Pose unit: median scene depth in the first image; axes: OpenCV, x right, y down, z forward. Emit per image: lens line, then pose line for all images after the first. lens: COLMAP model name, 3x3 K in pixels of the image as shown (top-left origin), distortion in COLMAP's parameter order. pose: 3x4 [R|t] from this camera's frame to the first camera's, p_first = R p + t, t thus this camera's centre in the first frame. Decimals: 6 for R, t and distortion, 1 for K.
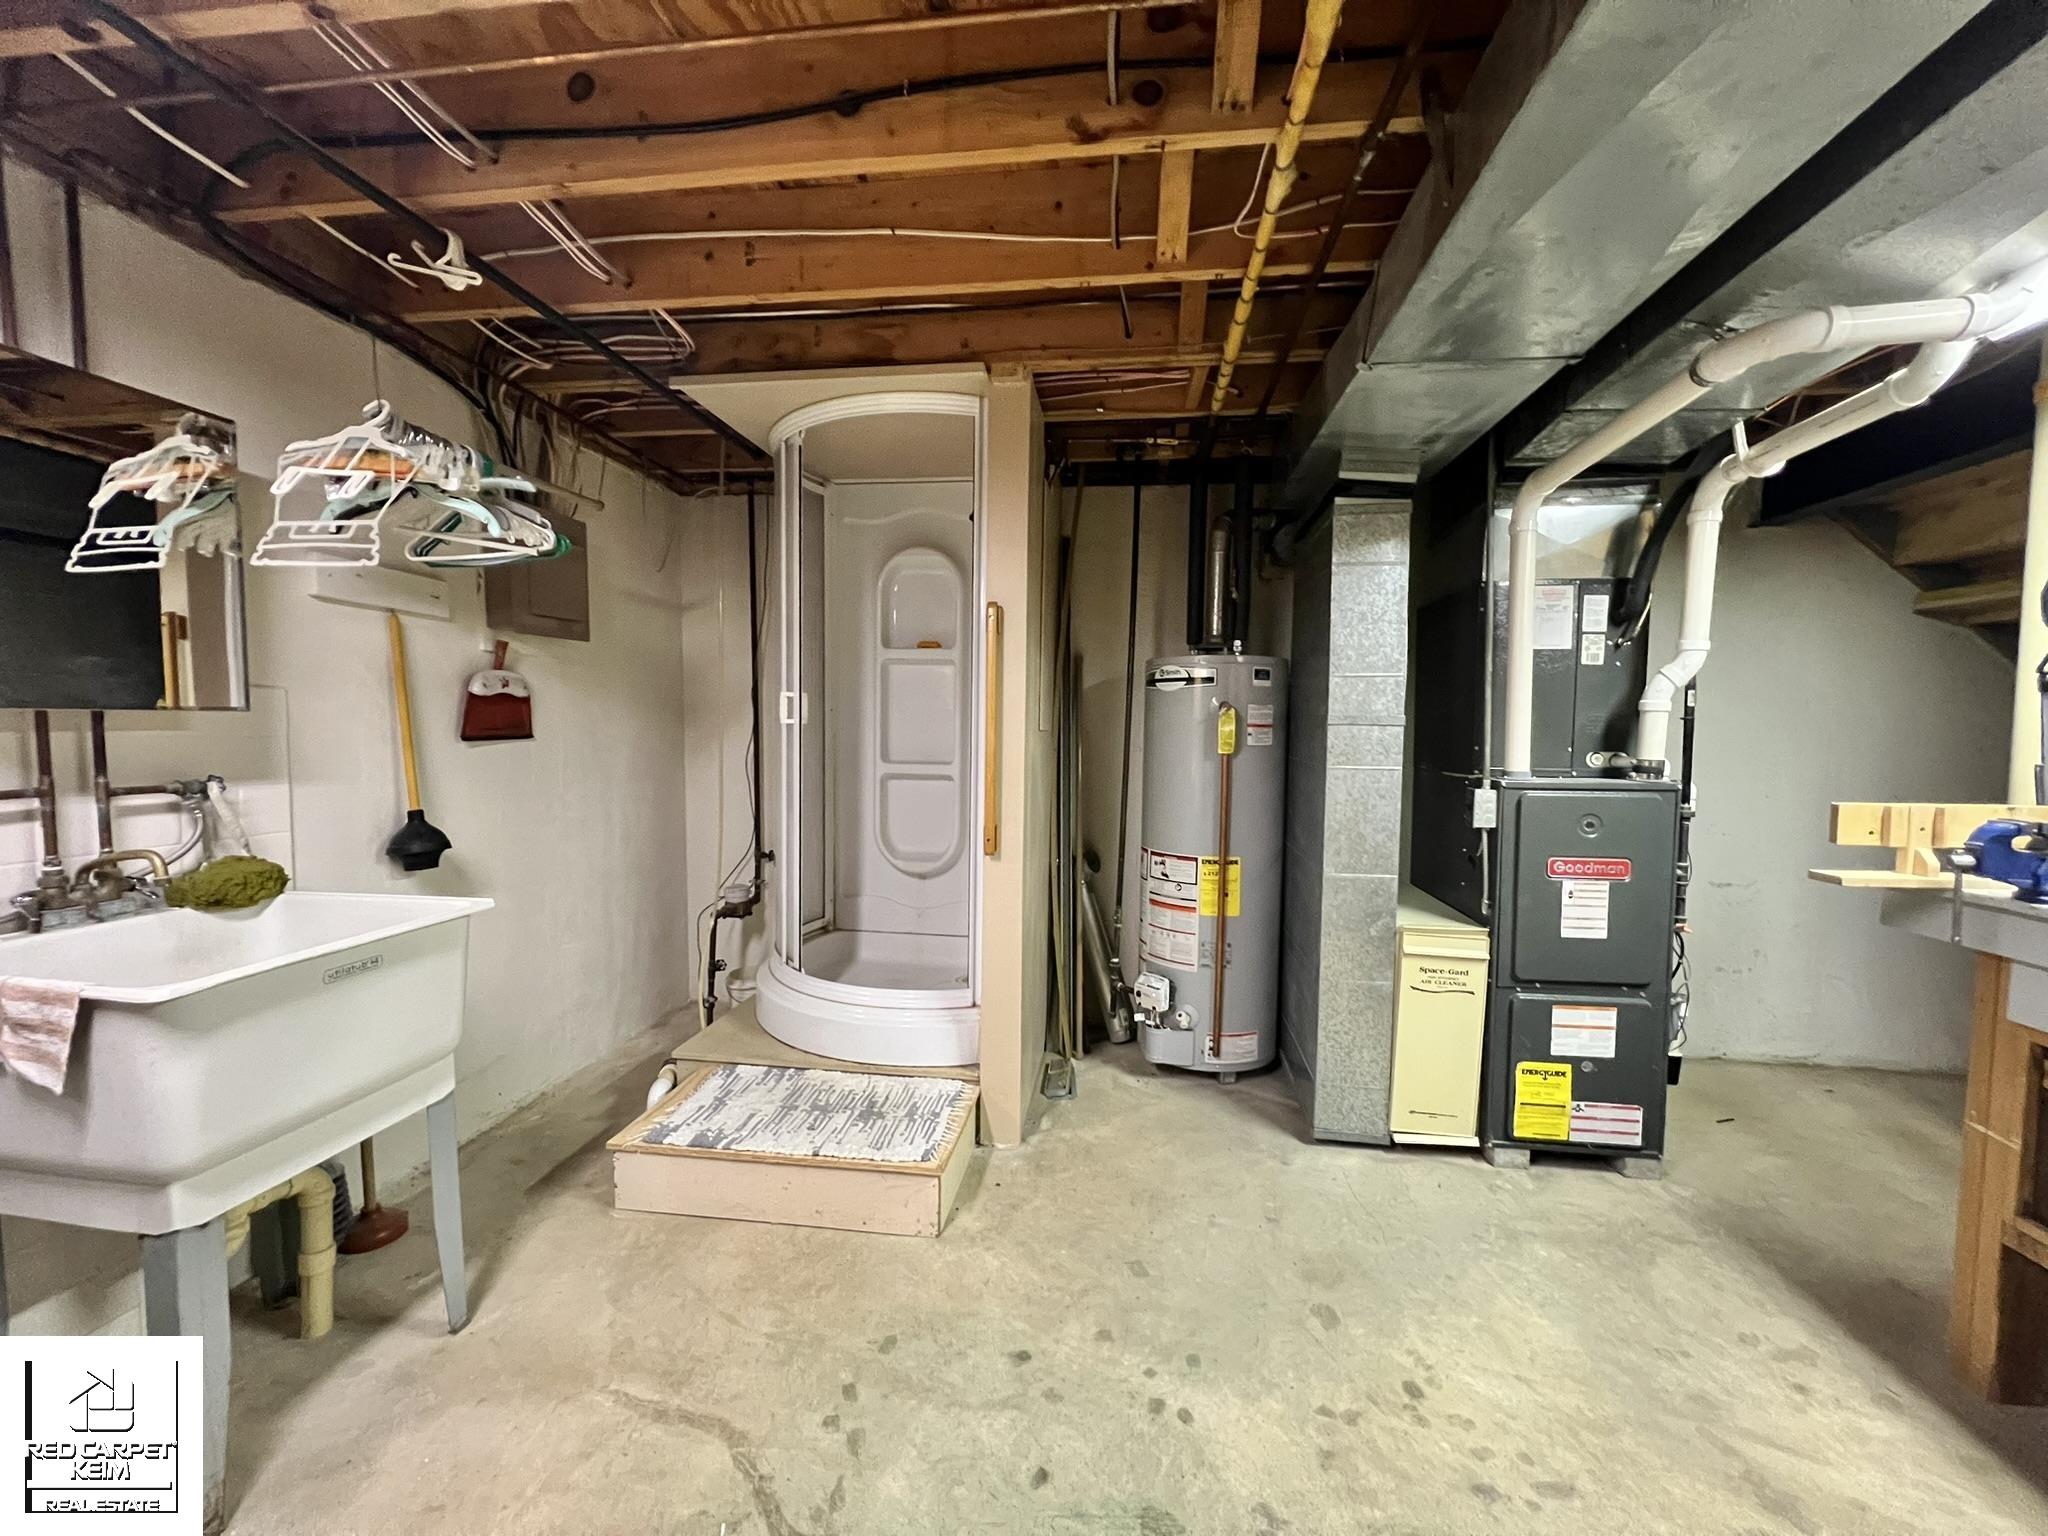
lens RADIAL K [[819.8, 0, 1019.2], [0, 819.8, 770.6], [0, 0, 1]] dist [-0.002490, 0.000629]
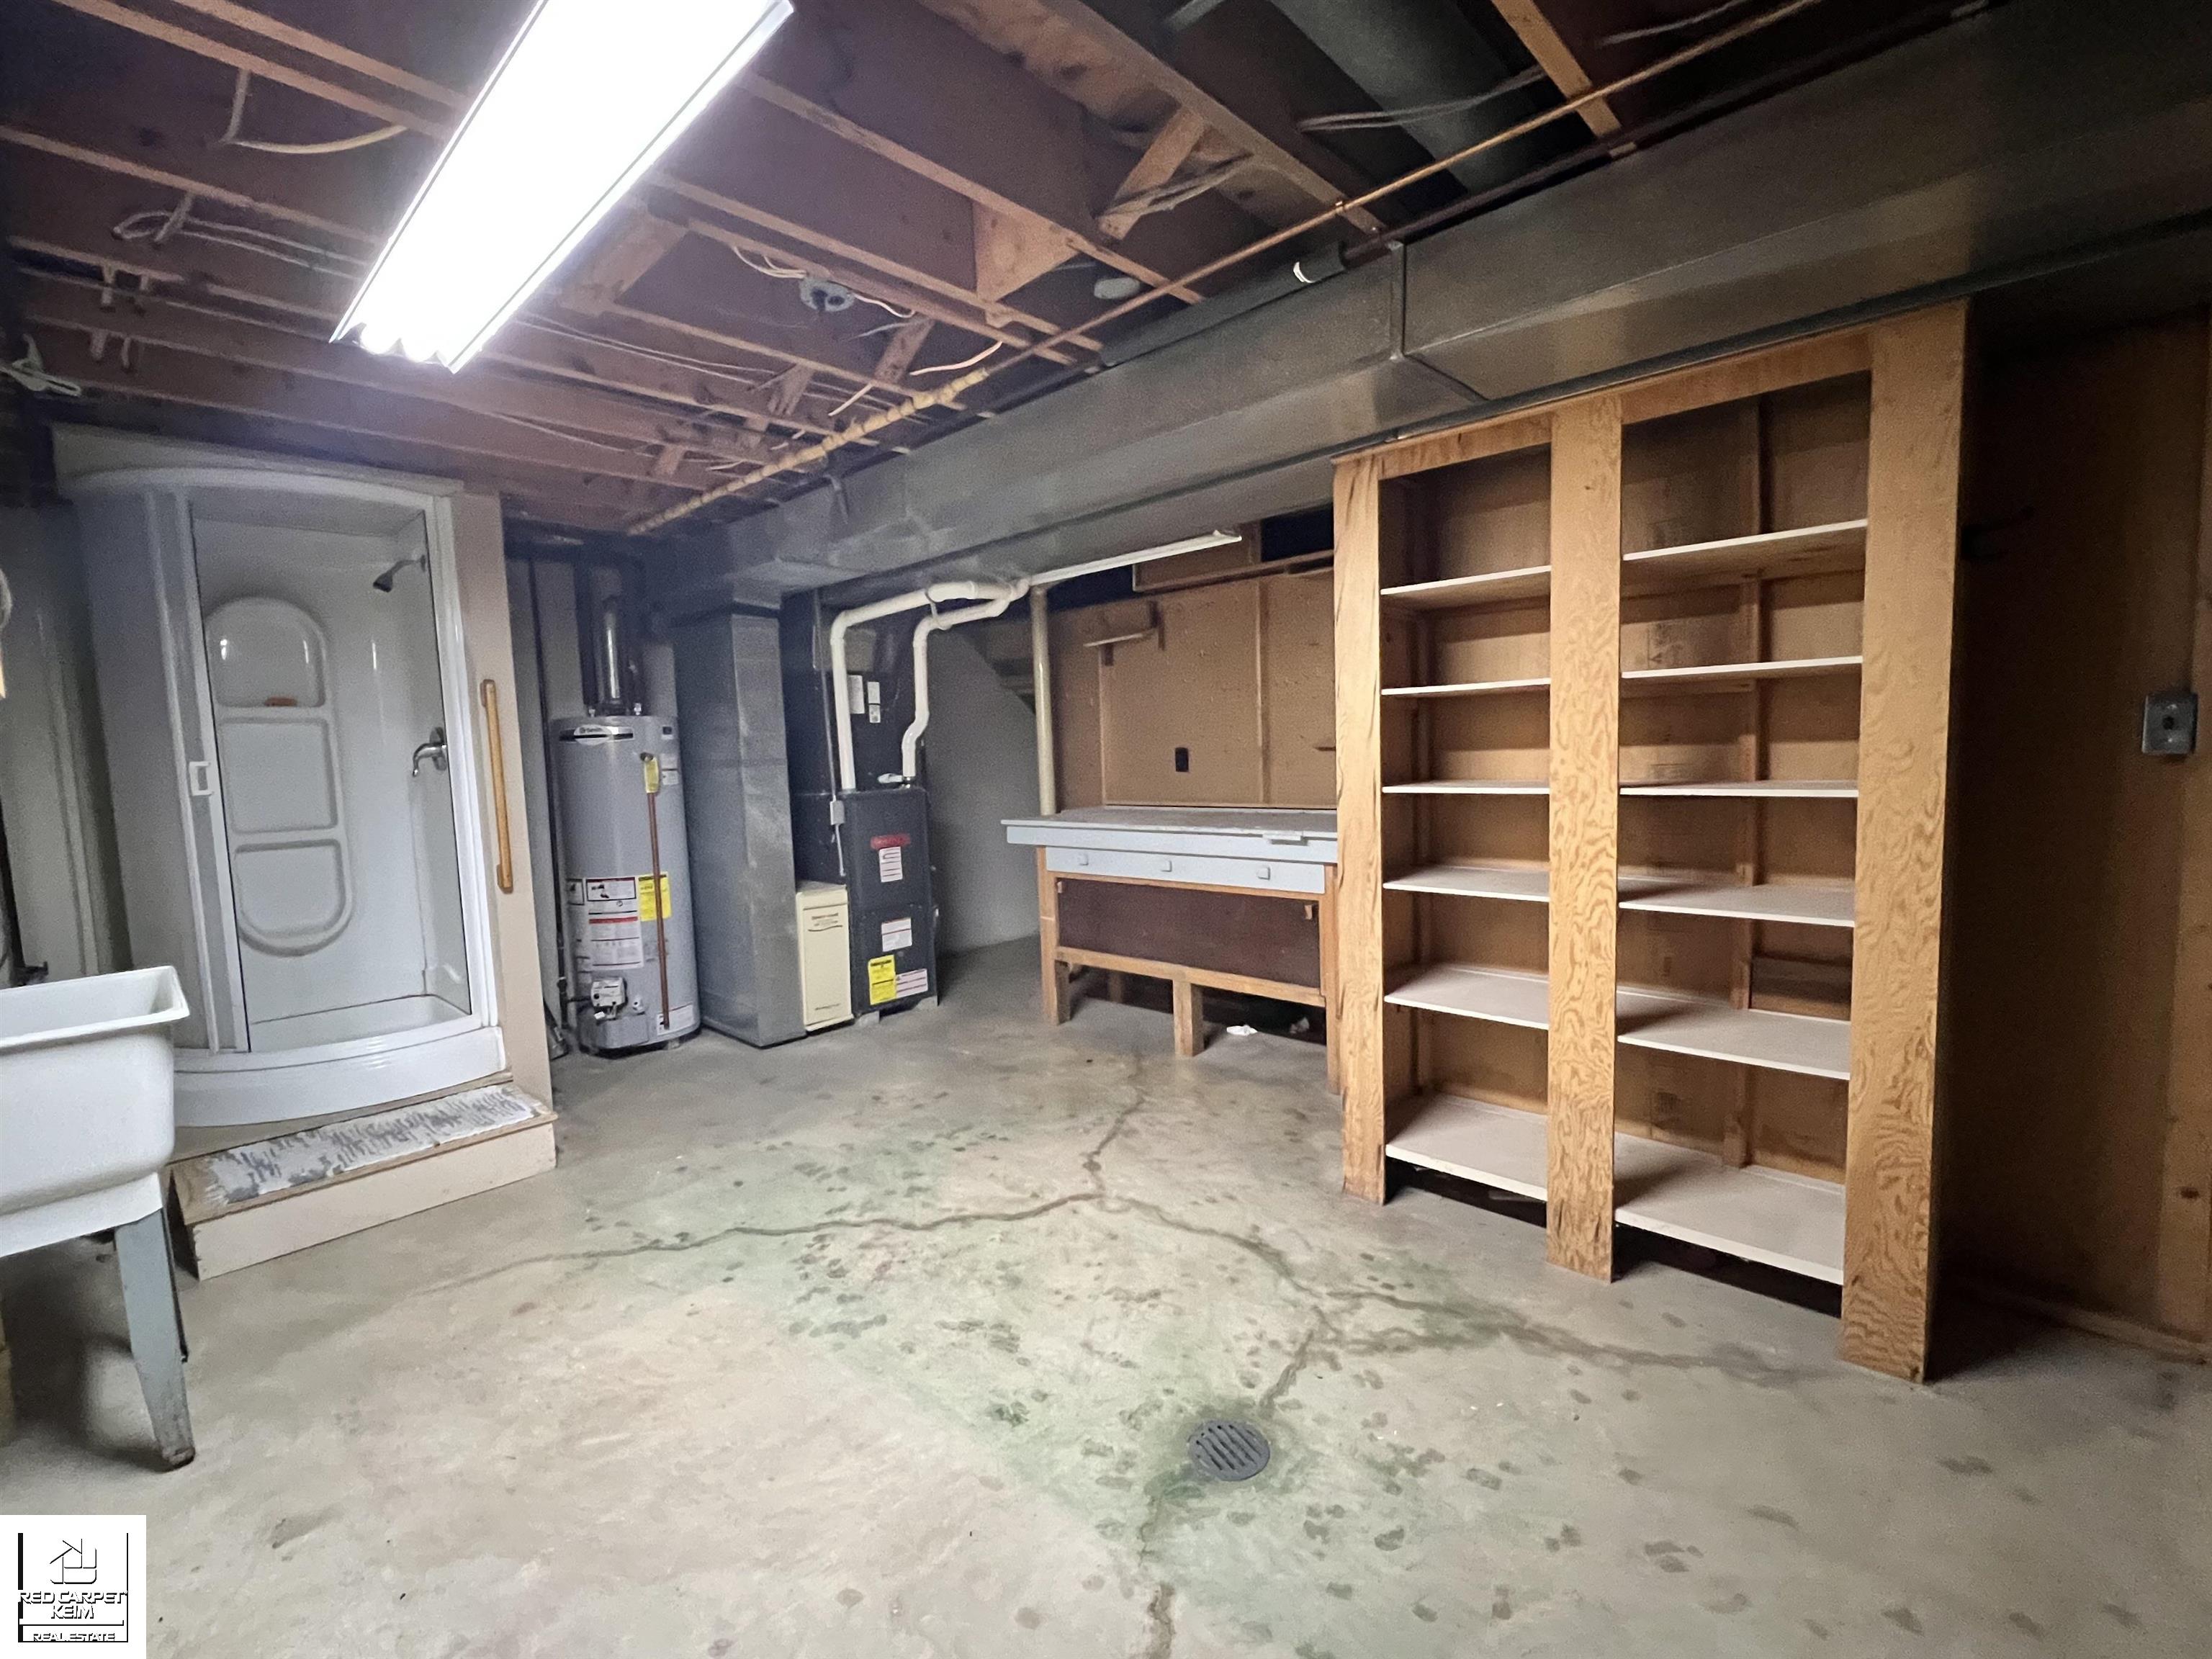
lens RADIAL K [[967.5, 0, 1102.3], [0, 967.5, 829.5], [0, 0, 1]] dist [0.000102, 0.000051]
pose [[0.584596, -0.104958, 0.804507, -0.662685], [0.087686, 0.993962, 0.065958, -0.001778], [-0.806572, 0.031985, 0.590270, -0.555180]]
